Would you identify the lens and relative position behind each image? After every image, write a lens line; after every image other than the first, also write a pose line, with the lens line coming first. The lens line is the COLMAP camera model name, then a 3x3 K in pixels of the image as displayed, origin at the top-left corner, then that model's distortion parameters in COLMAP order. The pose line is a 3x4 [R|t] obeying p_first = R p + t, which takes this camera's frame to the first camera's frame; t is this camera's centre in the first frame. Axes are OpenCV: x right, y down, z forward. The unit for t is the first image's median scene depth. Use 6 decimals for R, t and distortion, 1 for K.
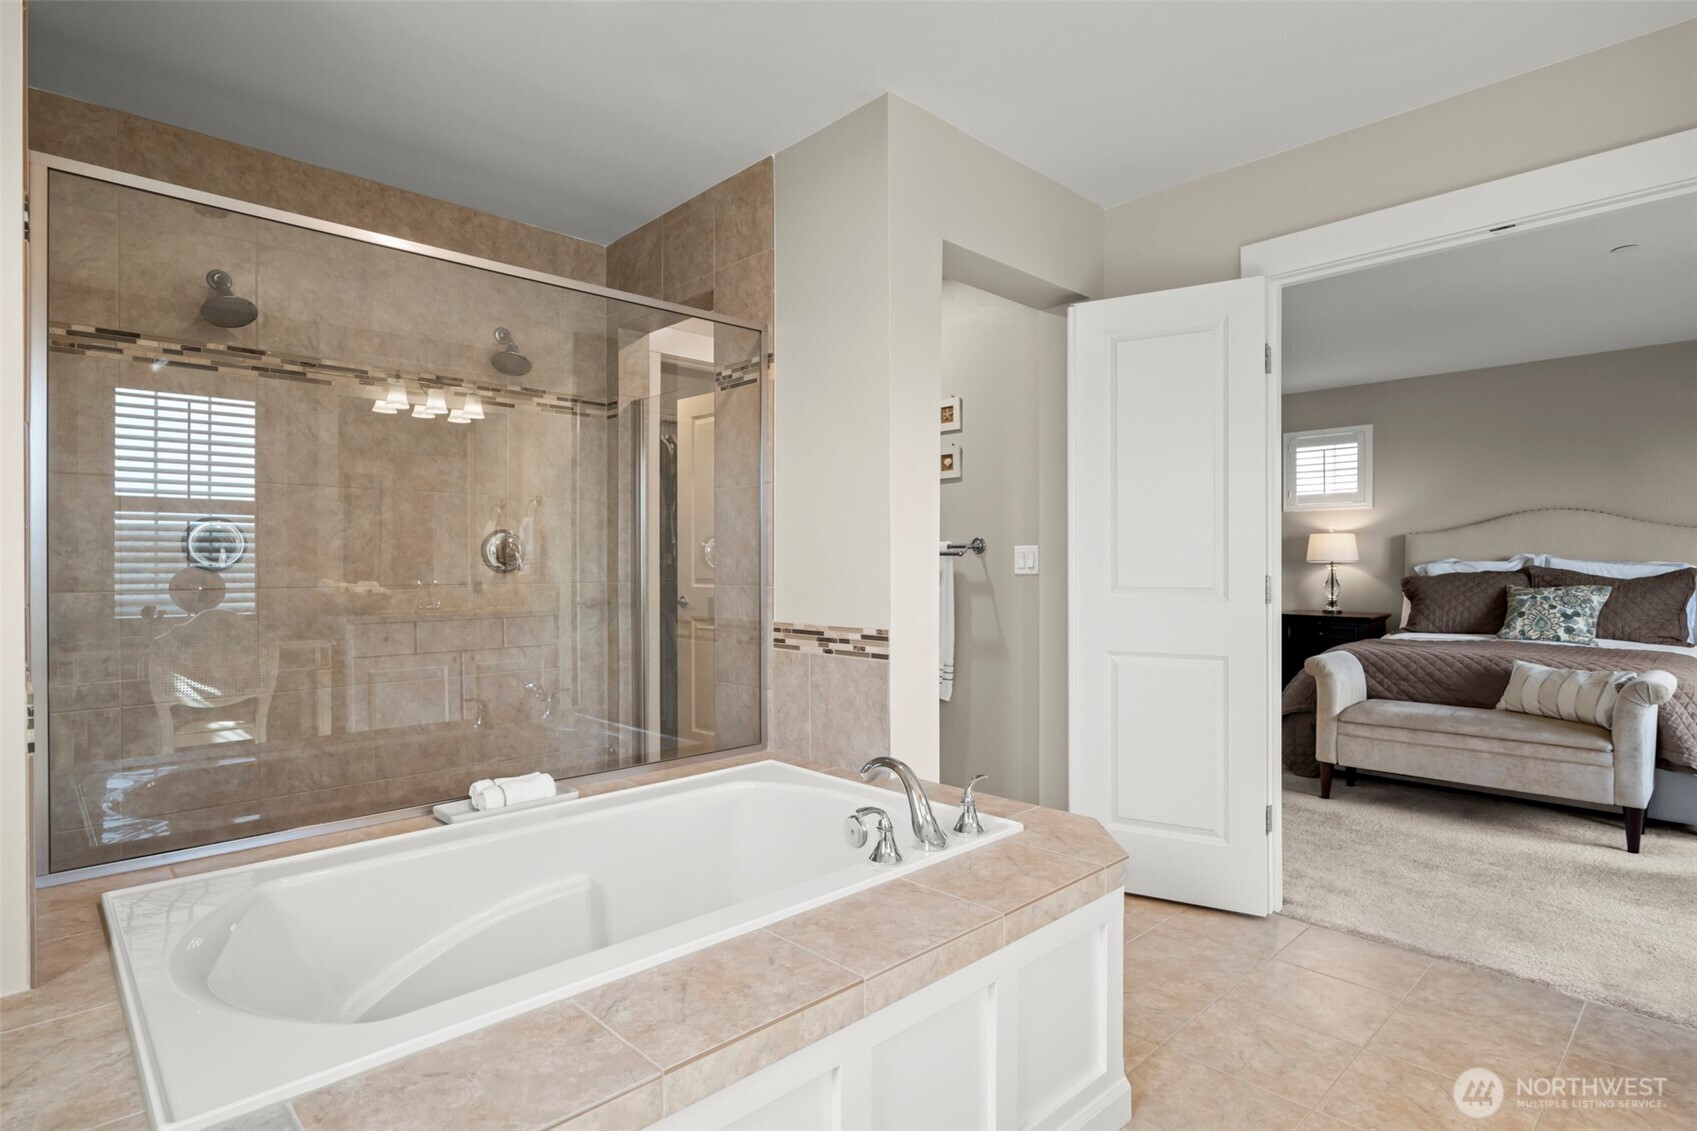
lens RADIAL K [[874.9, 0, 851.6], [0, 874.9, 562.3], [0, 0, 1]] dist [0.000144, 0.000647]
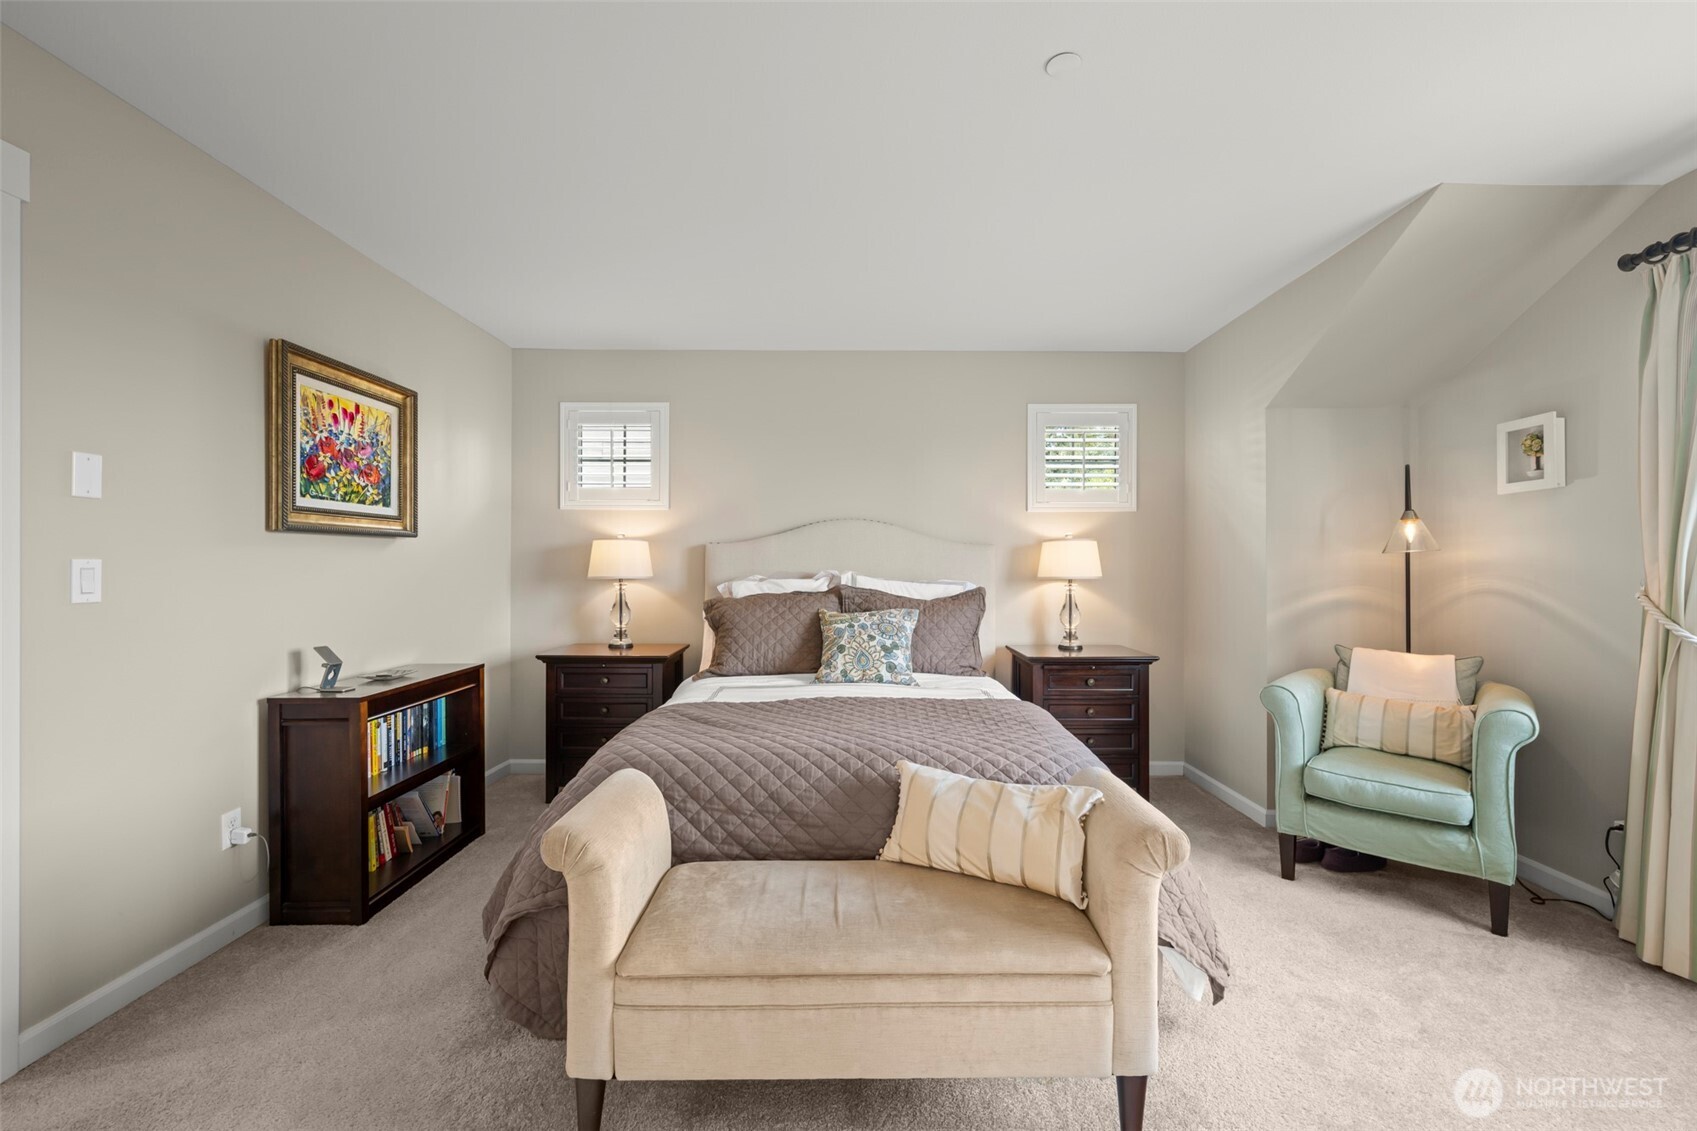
lens RADIAL K [[694.2, 0, 853.0], [0, 694.2, 567.7], [0, 0, 1]] dist [0.002496, 0.000072]
pose [[0.687417, 0.003535, 0.726254, 0.315502], [-0.003196, 0.999993, -0.001841, -0.011555], [-0.726256, -0.001056, 0.687424, 0.554451]]
